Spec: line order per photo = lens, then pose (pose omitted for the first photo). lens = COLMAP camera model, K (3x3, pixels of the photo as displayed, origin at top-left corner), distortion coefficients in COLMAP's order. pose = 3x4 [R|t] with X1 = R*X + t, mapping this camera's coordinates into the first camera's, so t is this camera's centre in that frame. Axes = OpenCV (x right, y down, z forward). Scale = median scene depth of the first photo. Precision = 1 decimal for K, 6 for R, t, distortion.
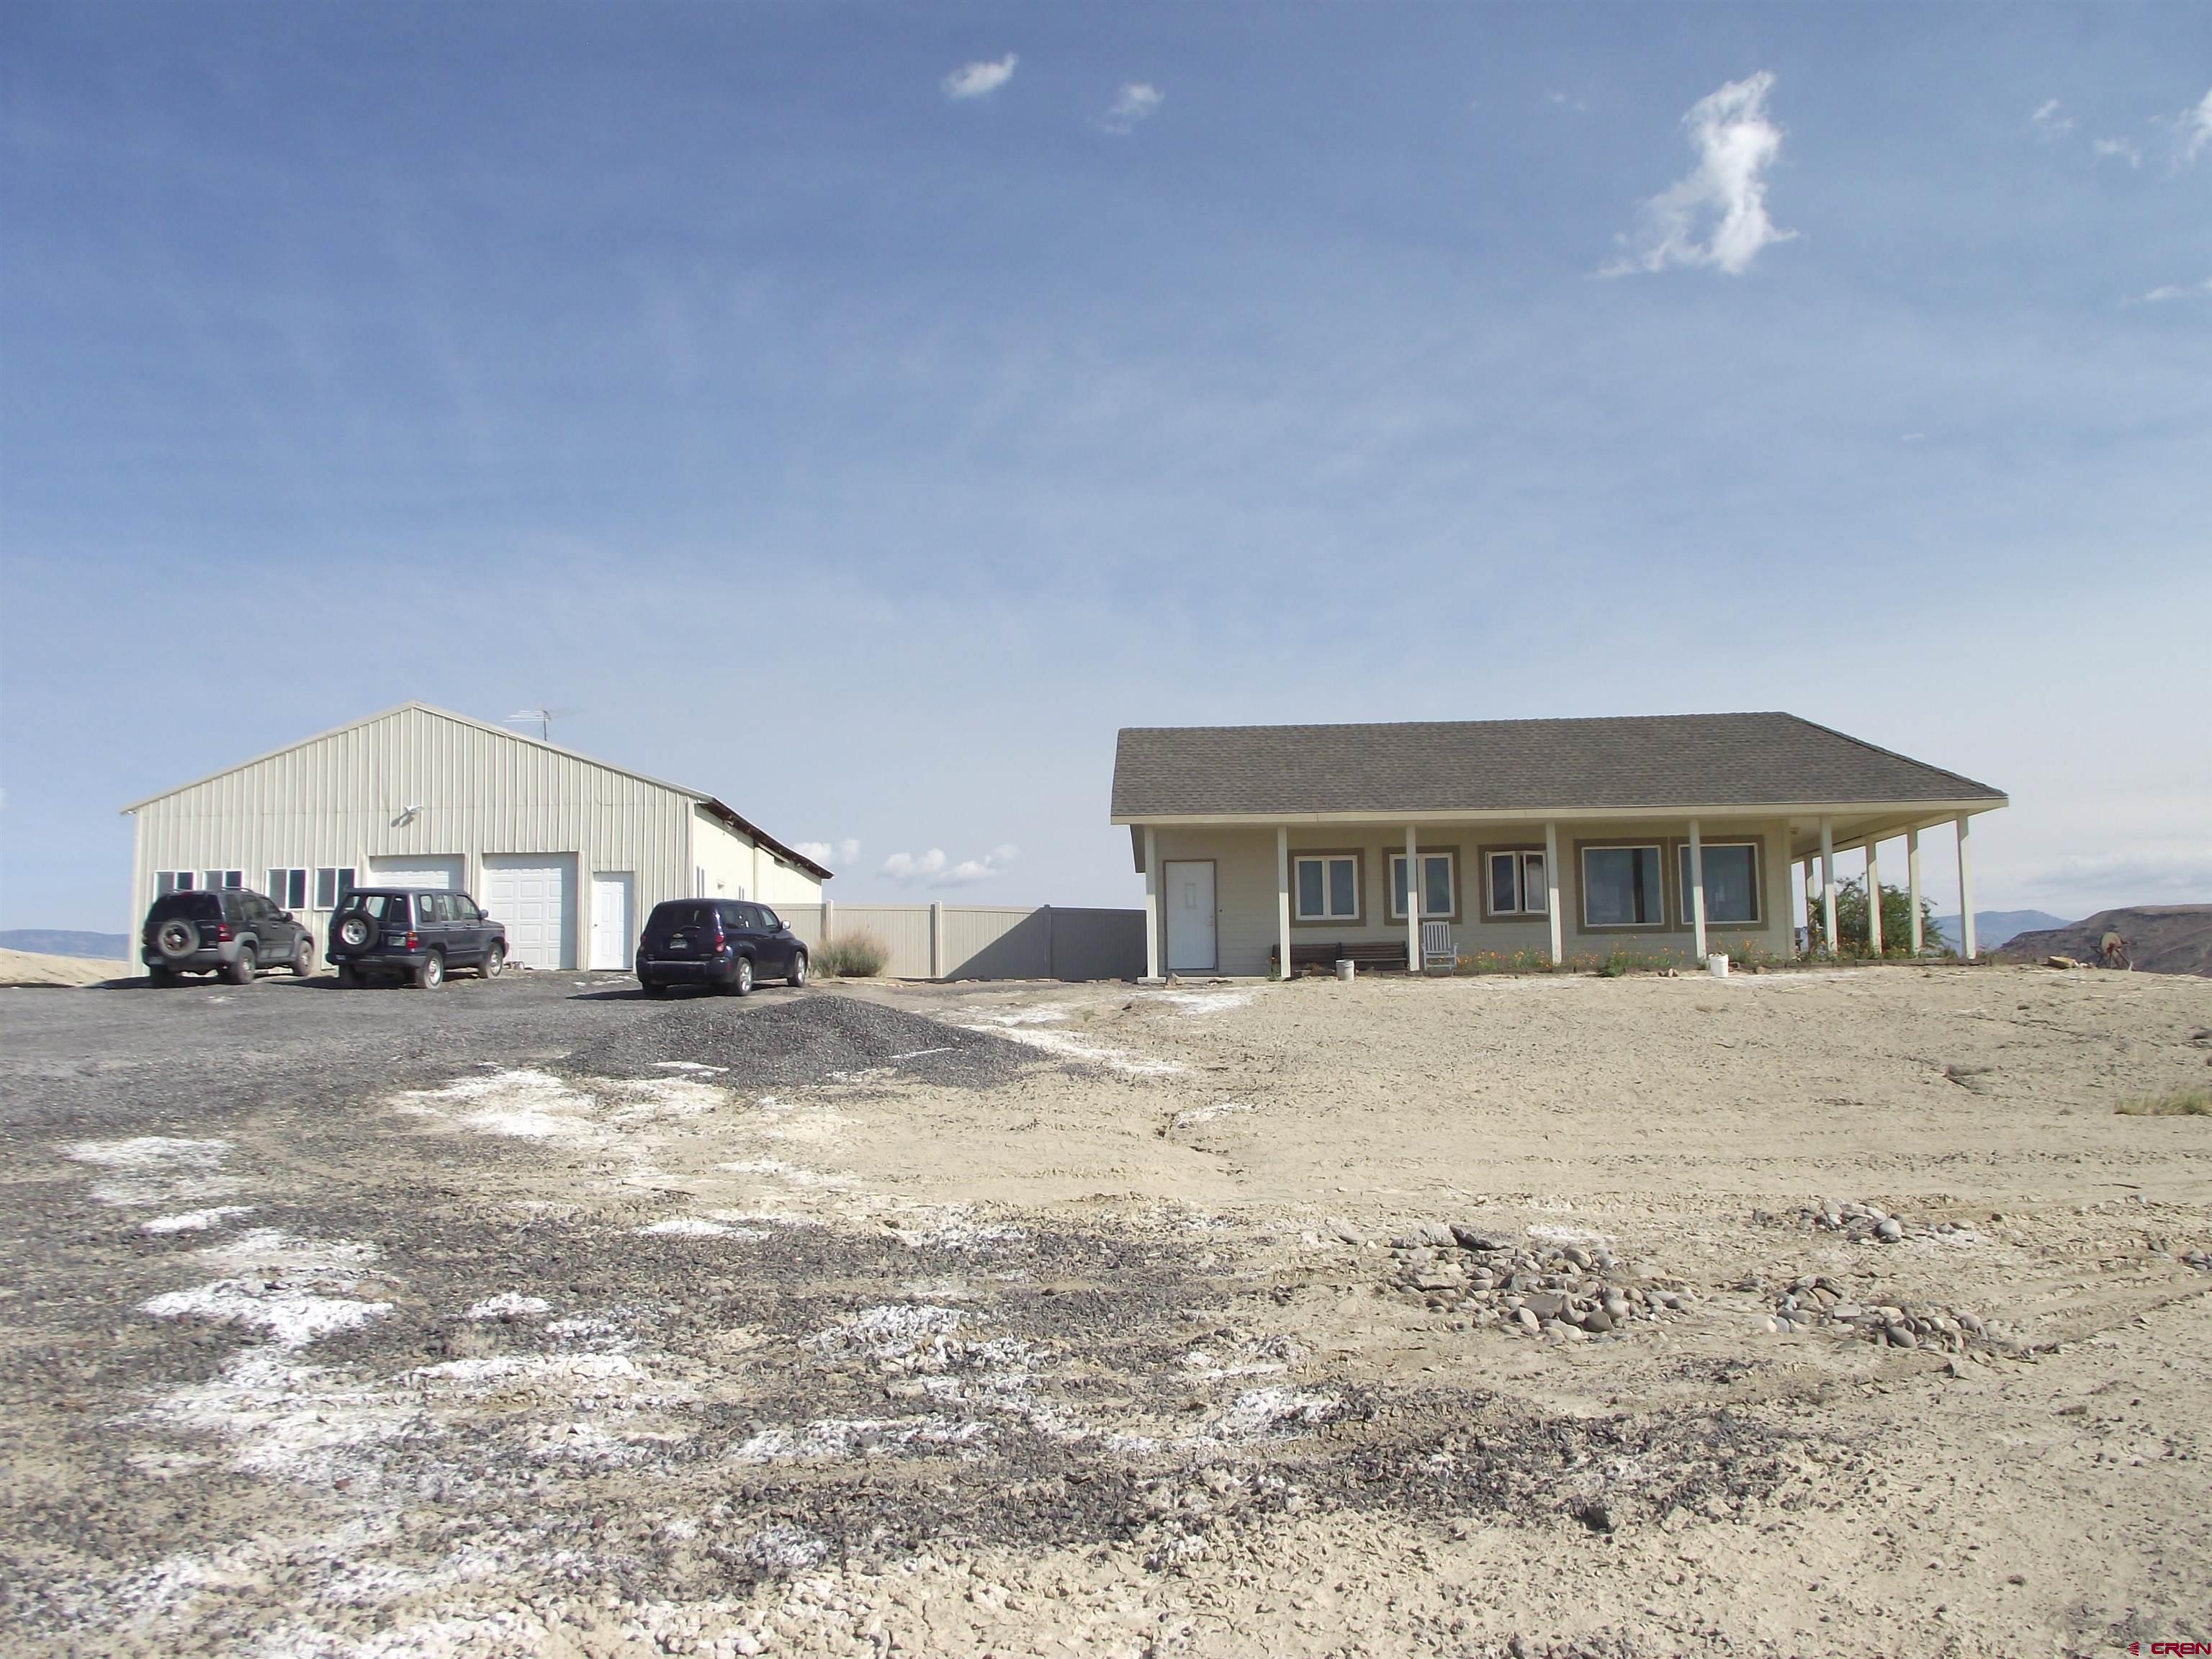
lens RADIAL K [[1724.3, 0, 1106.0], [0, 1724.3, 829.5], [0, 0, 1]] dist [-0.003900, -0.000215]
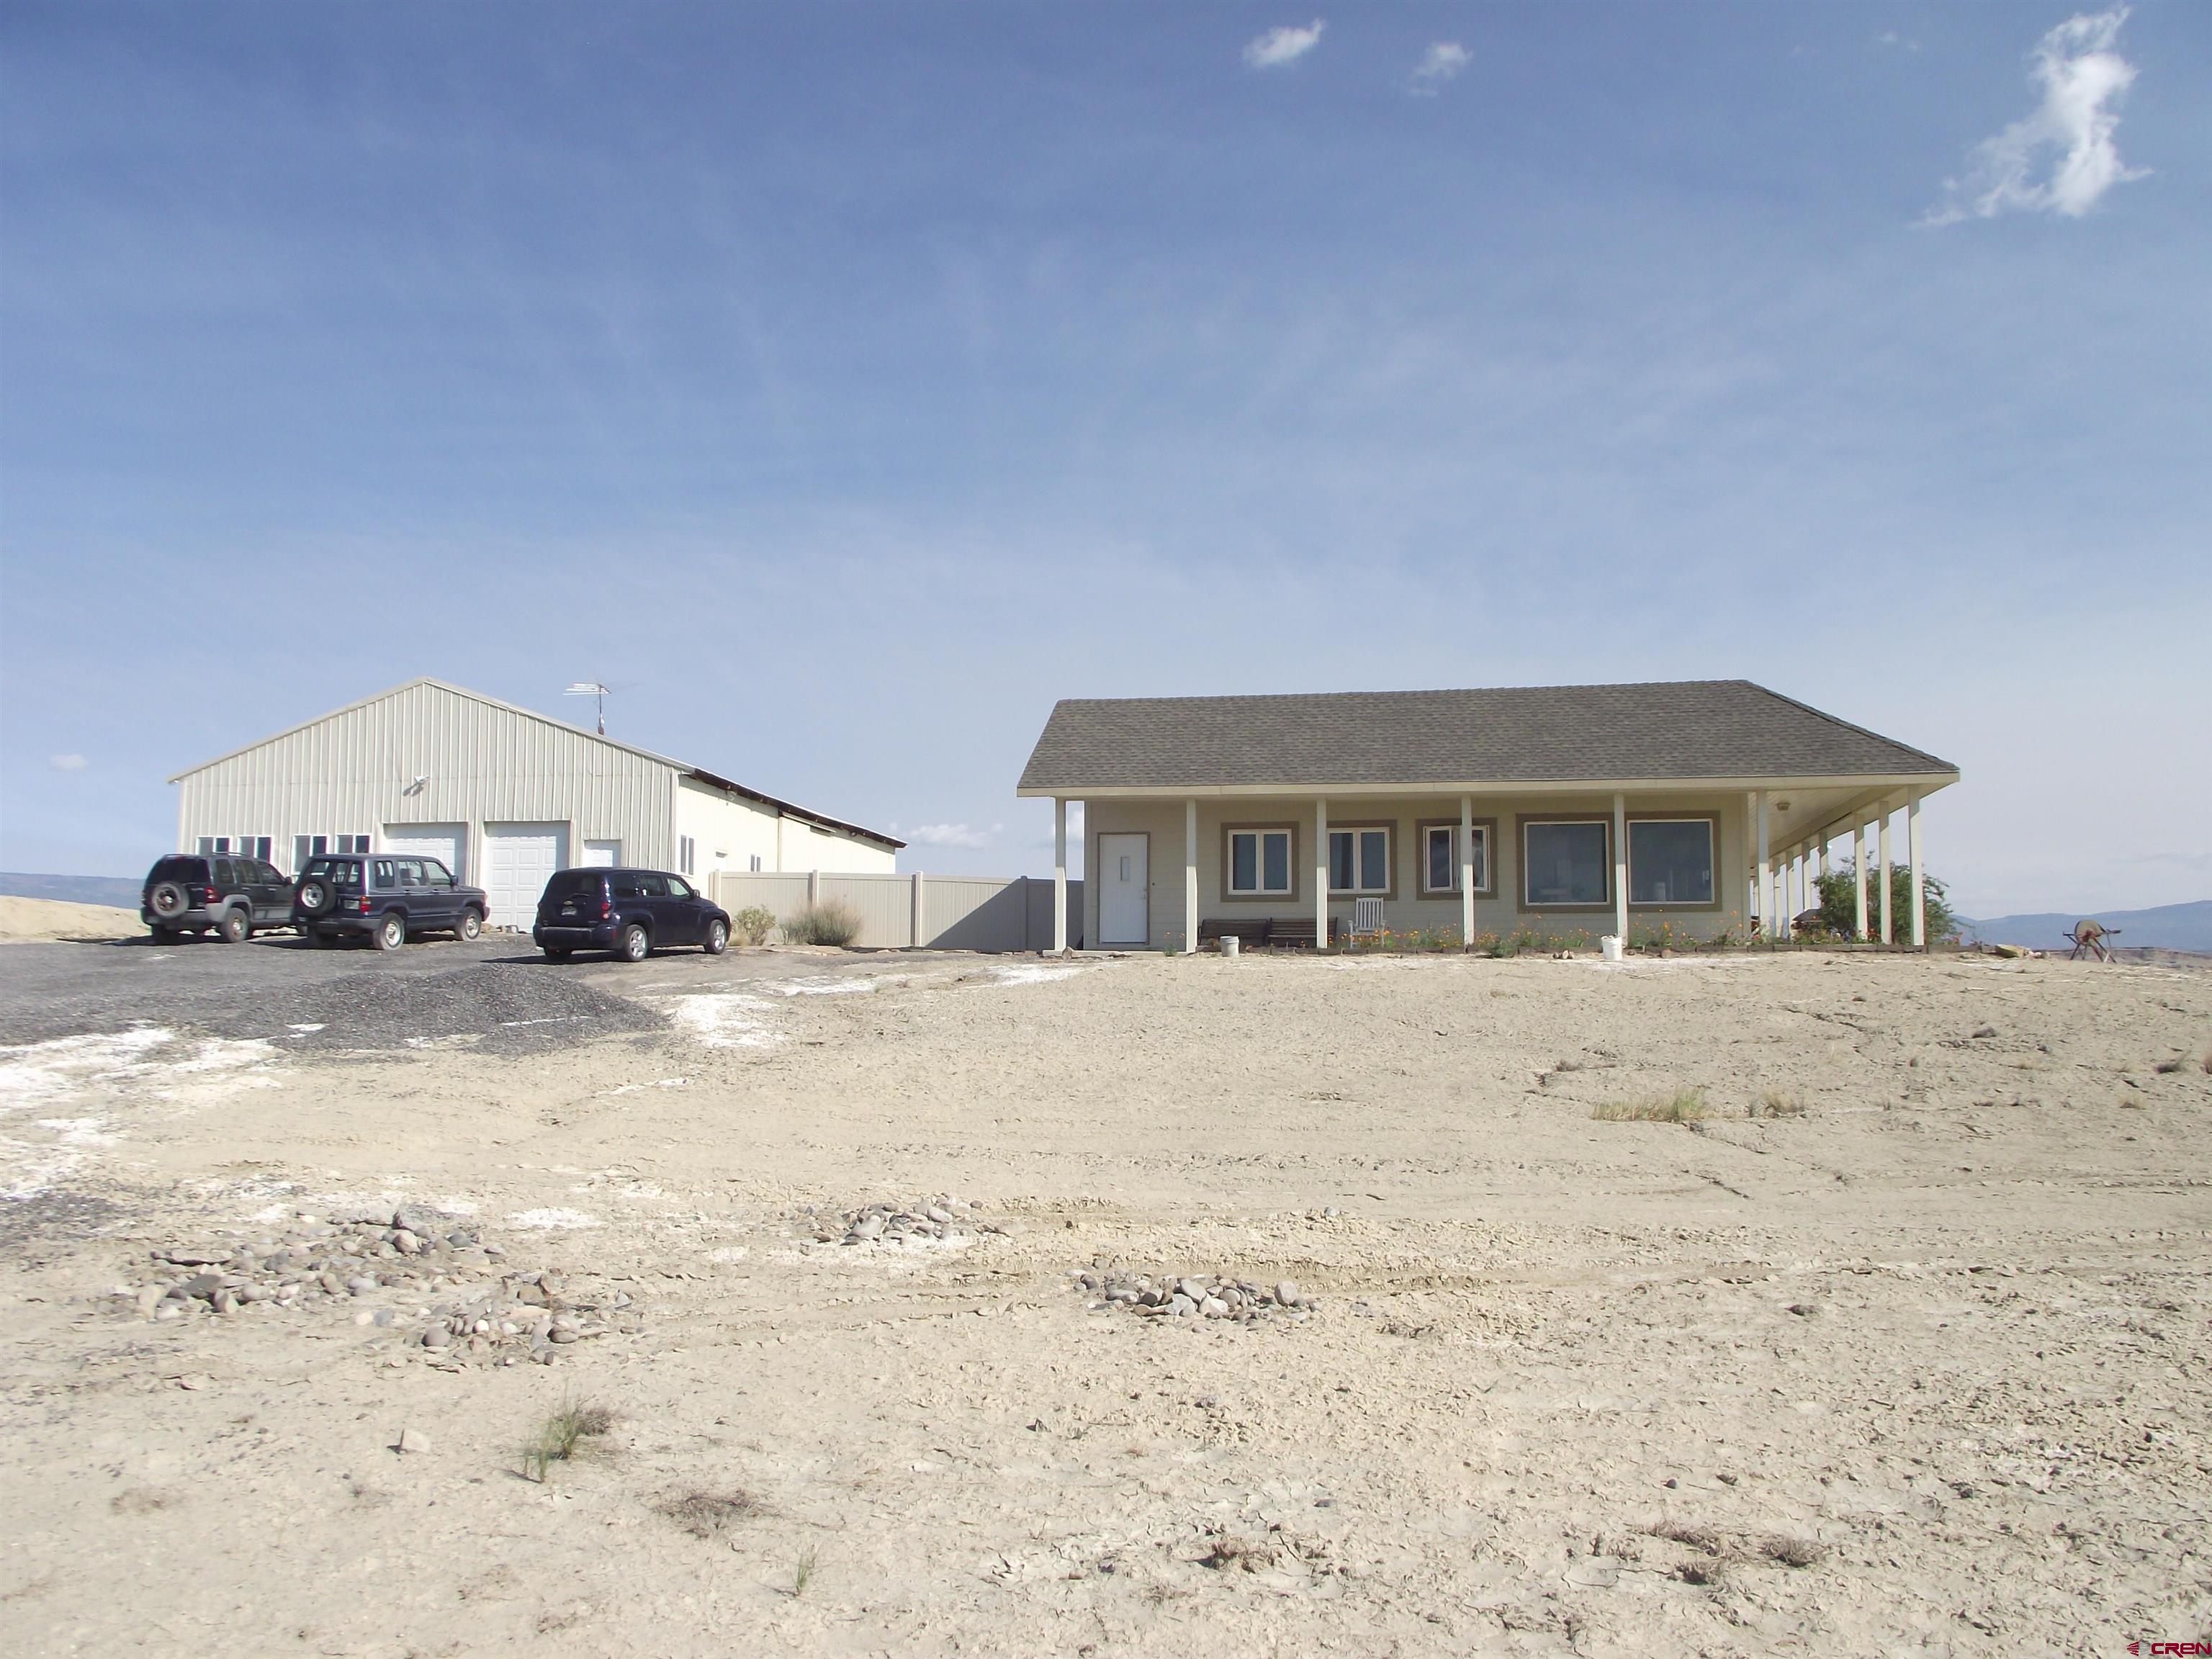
lens RADIAL K [[1724.3, 0, 1106.0], [0, 1724.3, 829.5], [0, 0, 1]] dist [-0.003900, -0.000215]
pose [[0.990438, 0.006446, -0.137804, 0.182115], [-0.003960, 0.999824, 0.018312, -0.002319], [0.137898, -0.017591, 0.990290, 0.017949]]
